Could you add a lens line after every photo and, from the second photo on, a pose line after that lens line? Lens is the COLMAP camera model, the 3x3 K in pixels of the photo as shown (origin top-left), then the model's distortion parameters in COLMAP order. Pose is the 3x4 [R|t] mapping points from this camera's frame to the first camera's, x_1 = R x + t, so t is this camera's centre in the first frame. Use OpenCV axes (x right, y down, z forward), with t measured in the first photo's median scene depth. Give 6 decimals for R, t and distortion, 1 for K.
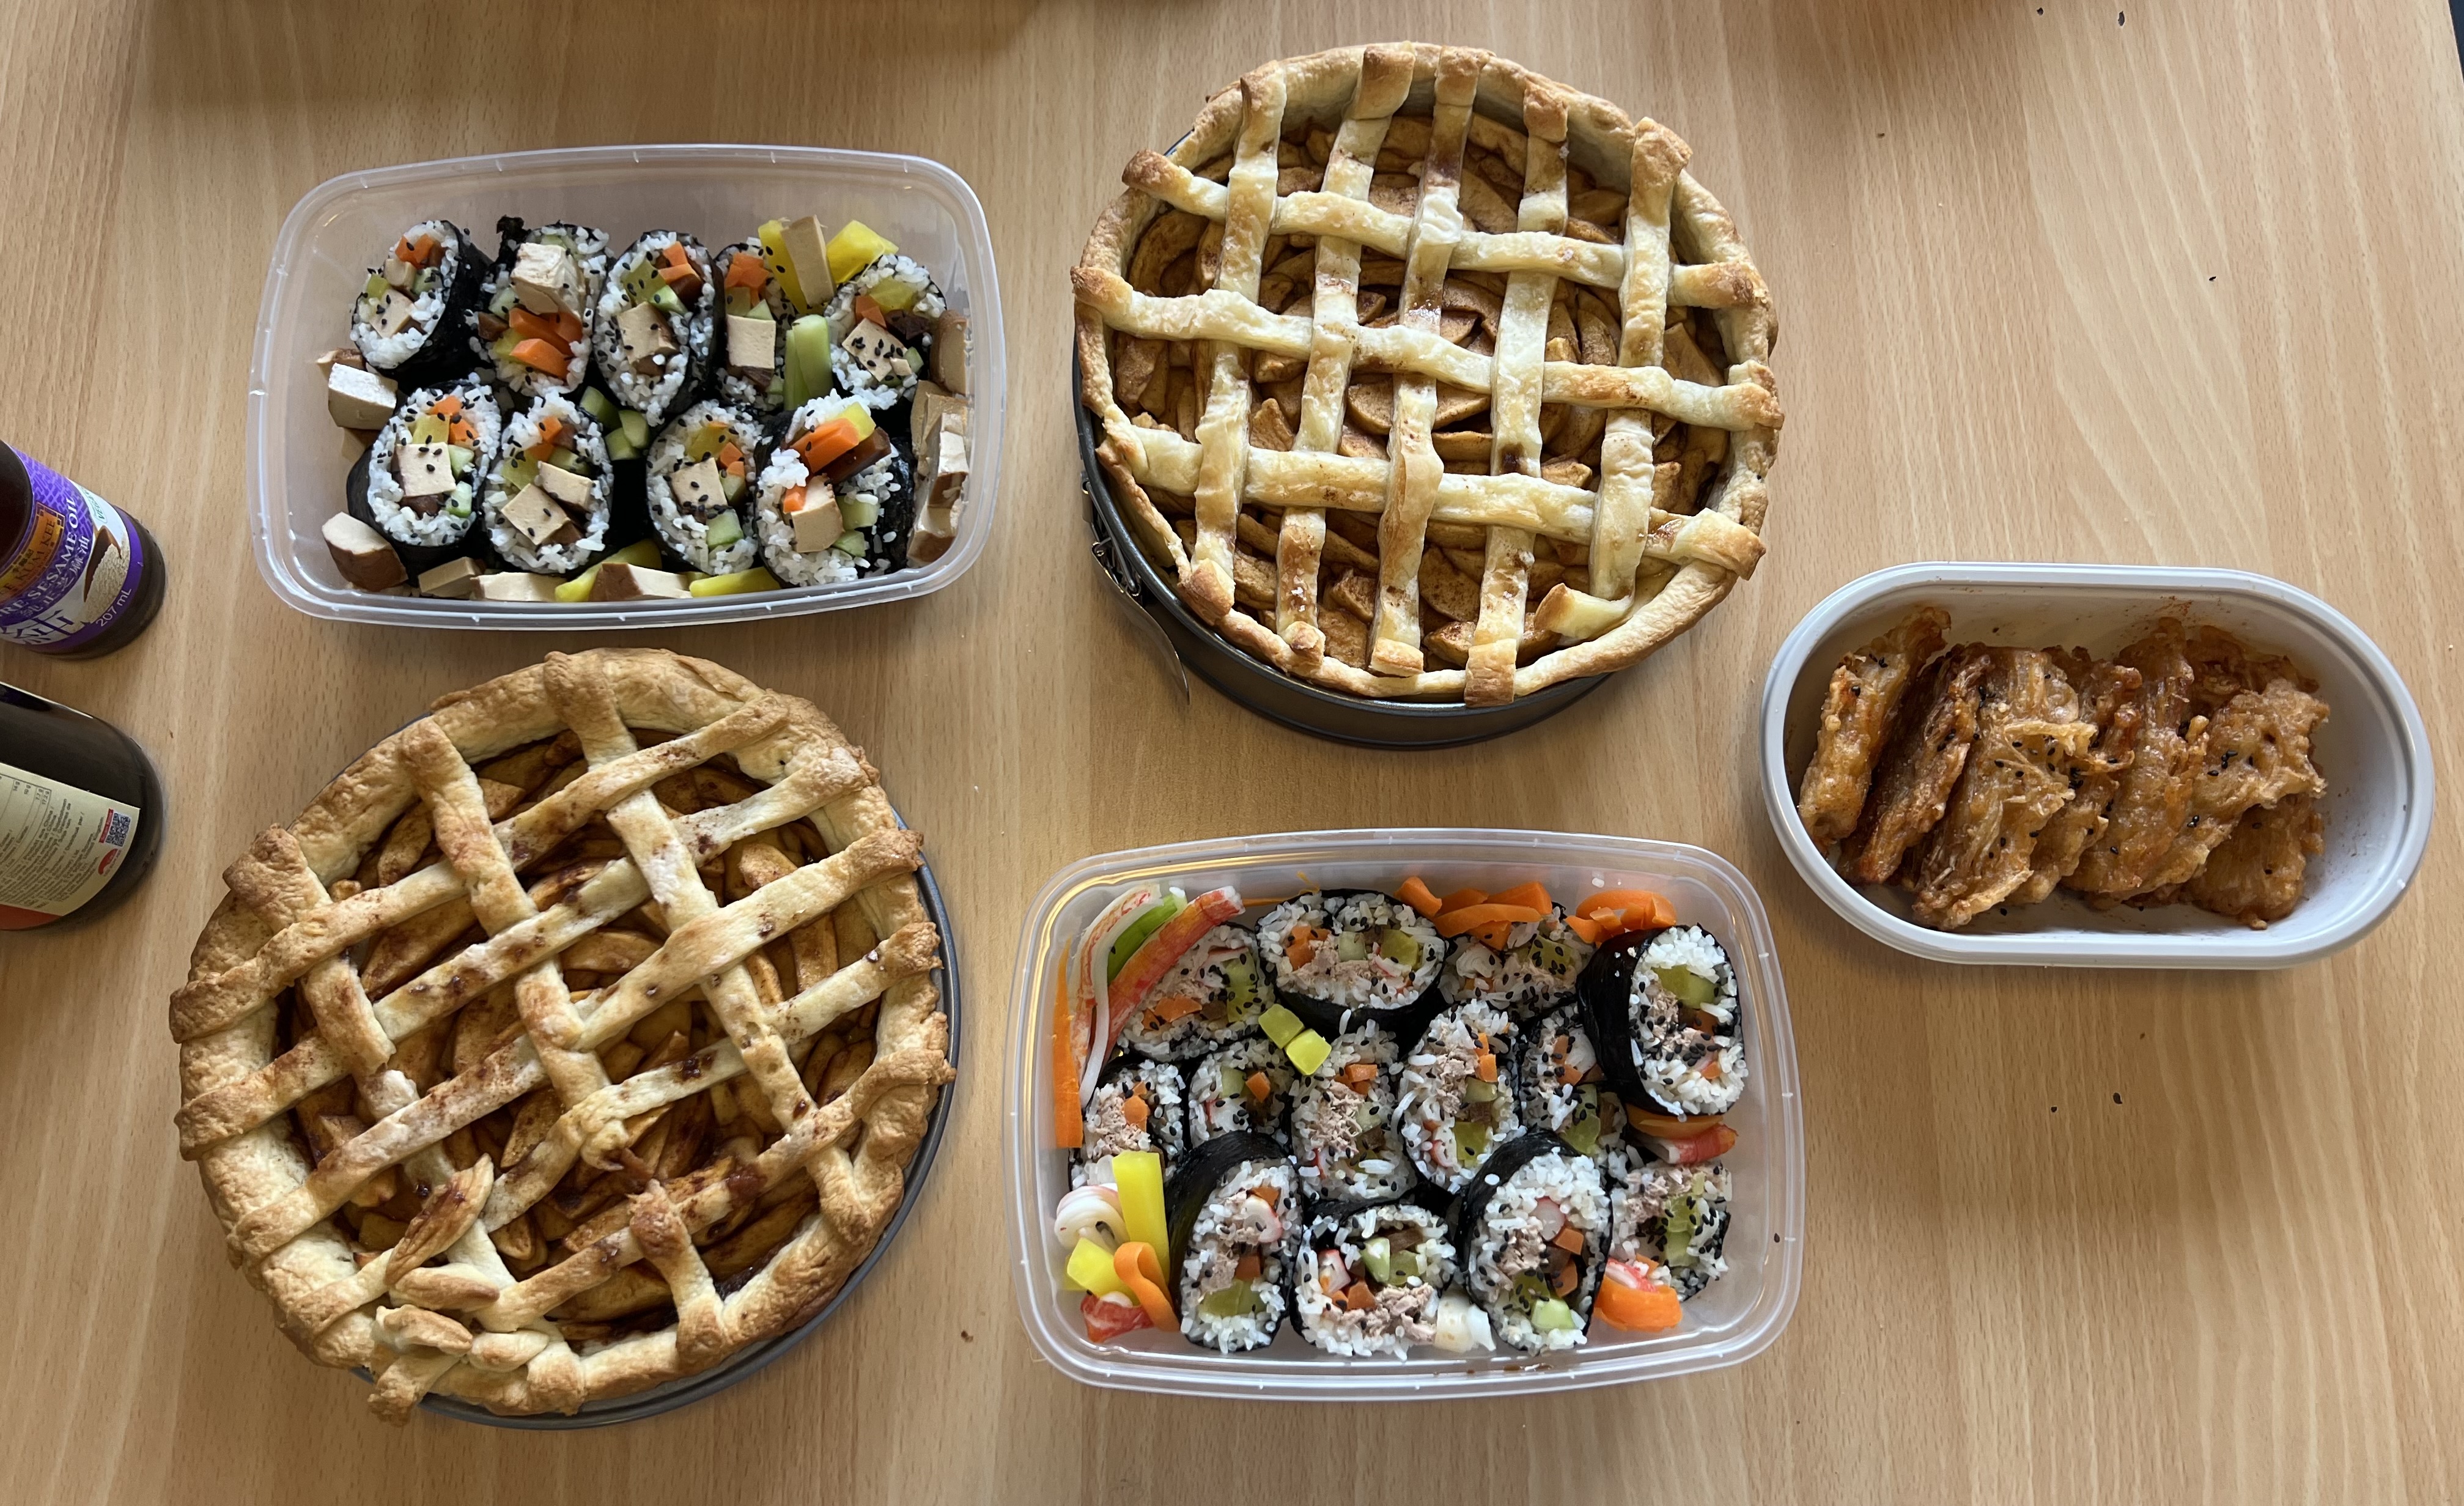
lens RADIAL K [[1821.0, 0, 1229.4], [0, 1821.0, 736.4], [0, 0, 1]] dist [0.003018, 0.003201]
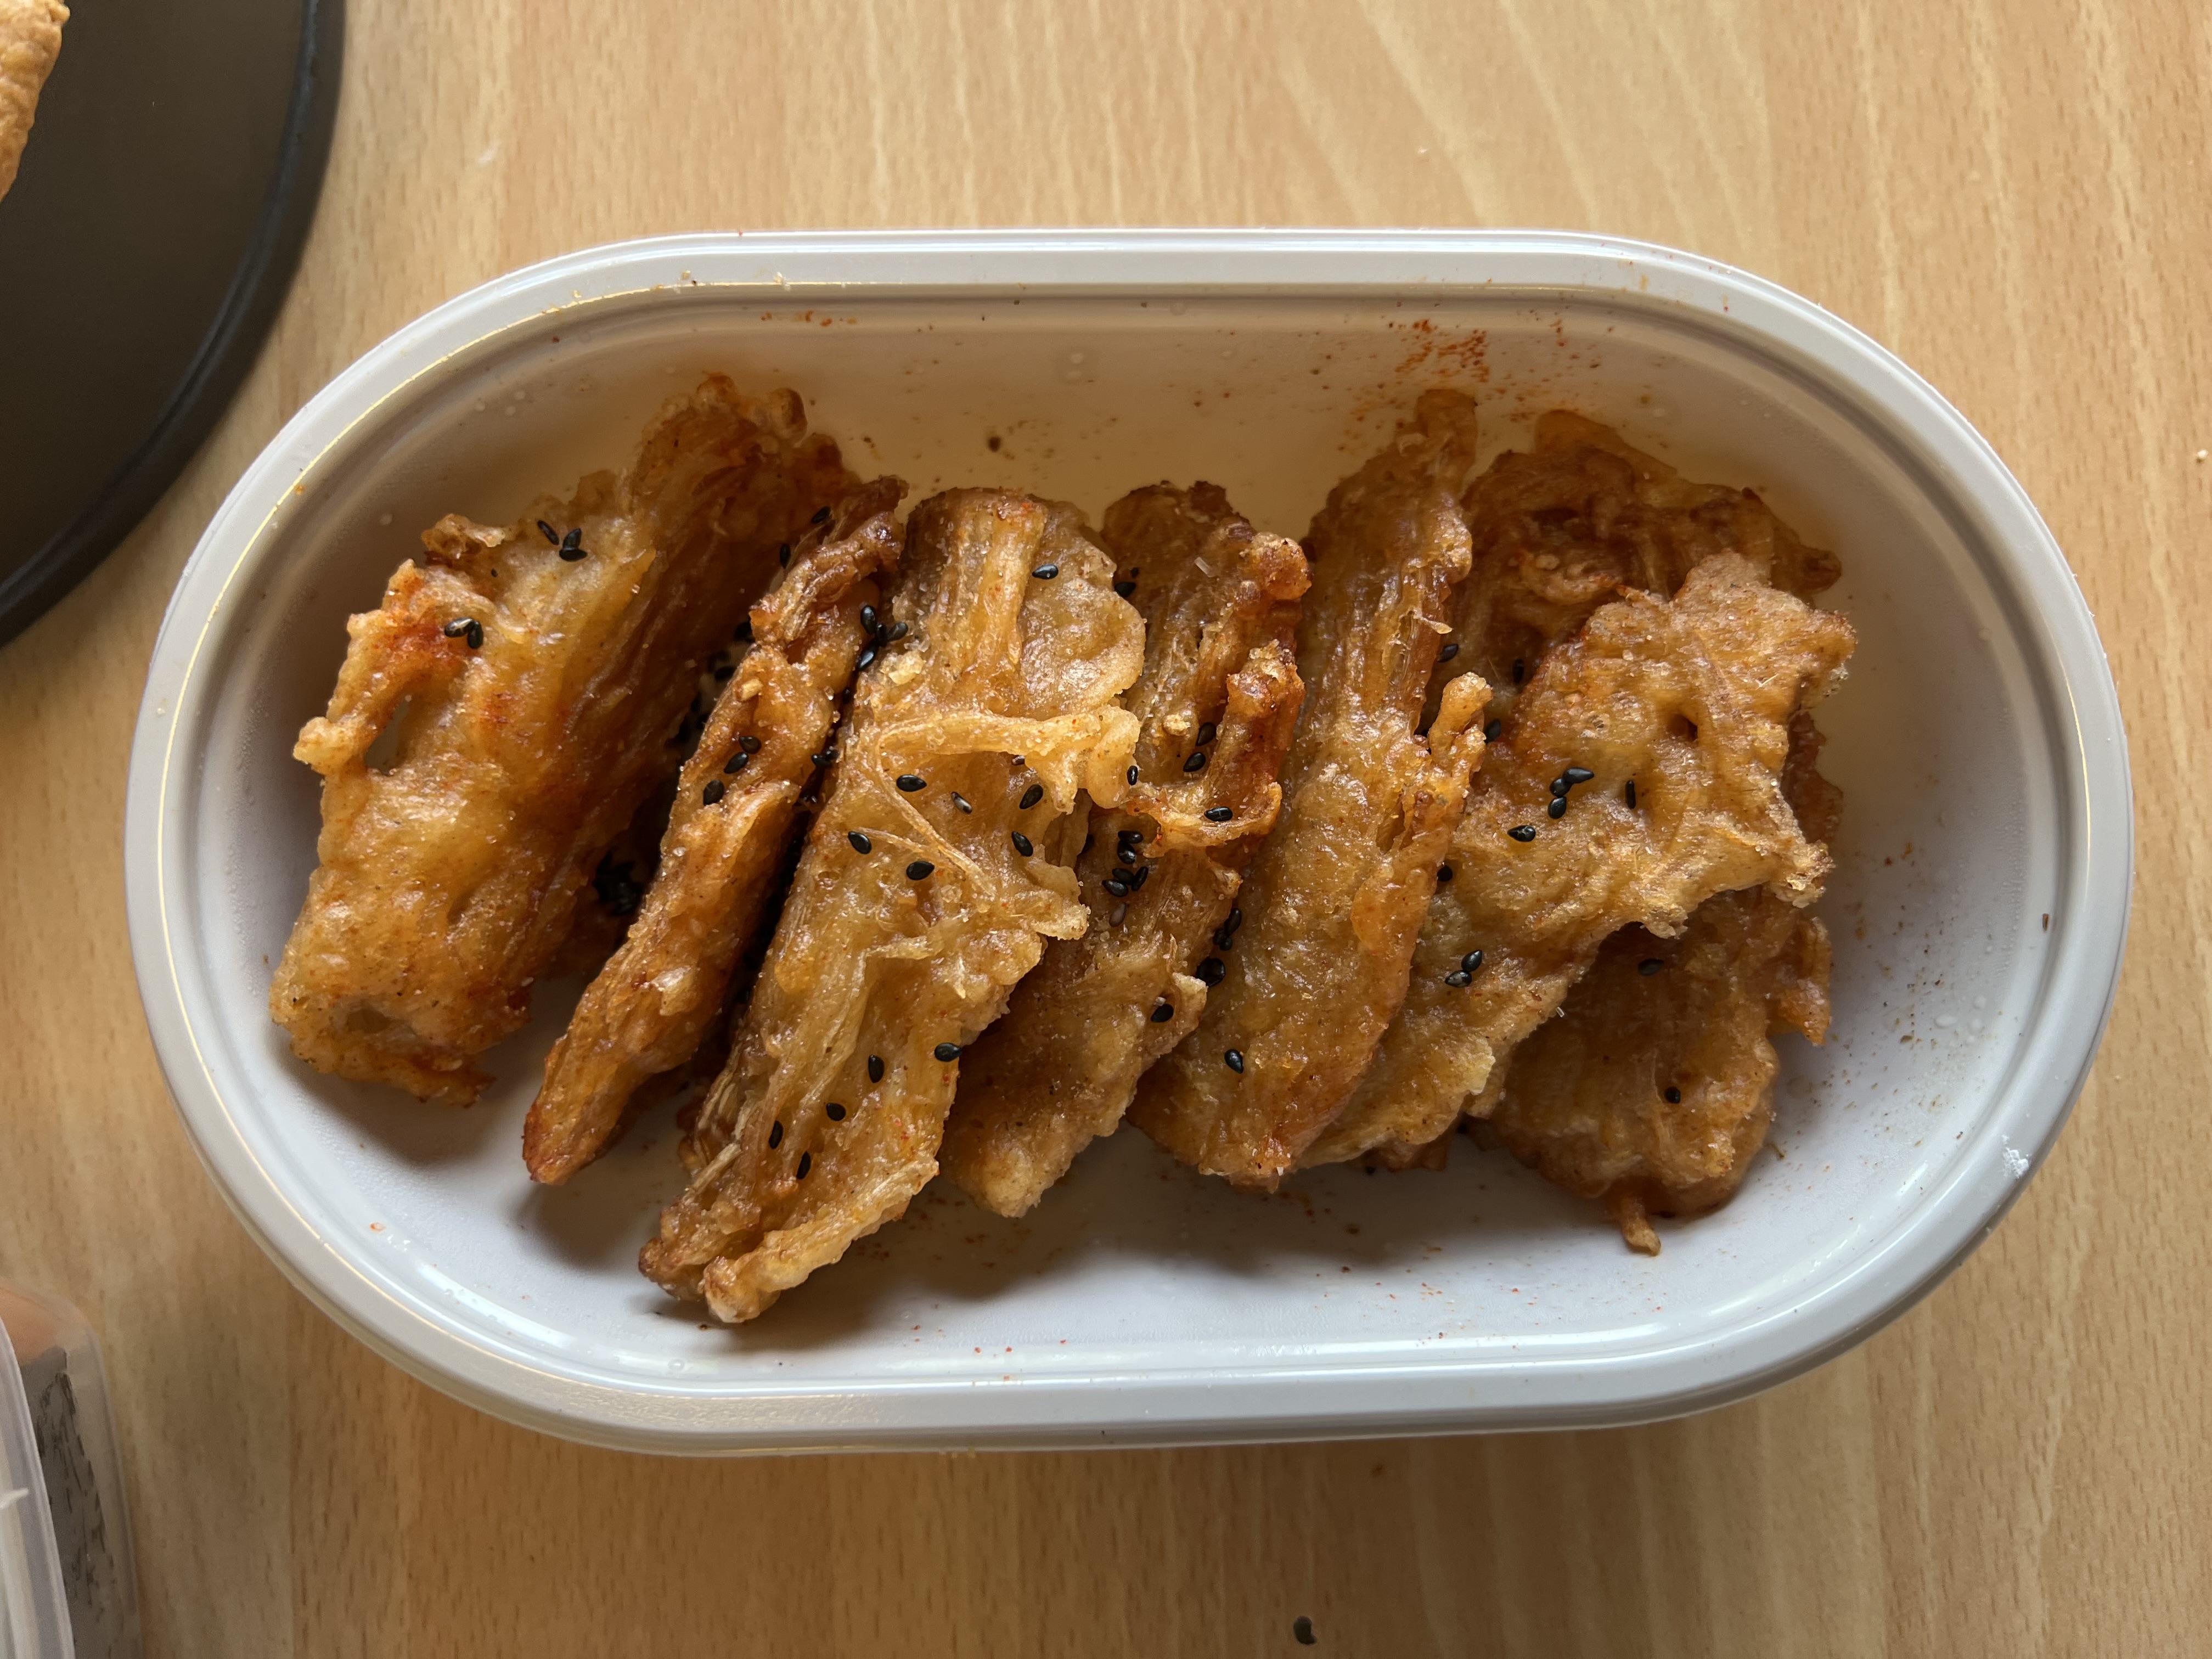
lens RADIAL K [[1652.2, 0, 1103.1], [0, 1652.2, 843.6], [0, 0, 1]] dist [-0.005663, -0.020179]
pose [[0.999399, -0.034003, 0.006768, 0.458205], [0.032602, 0.988128, 0.150130, -0.028654], [-0.011792, -0.149820, 0.988643, 0.686977]]
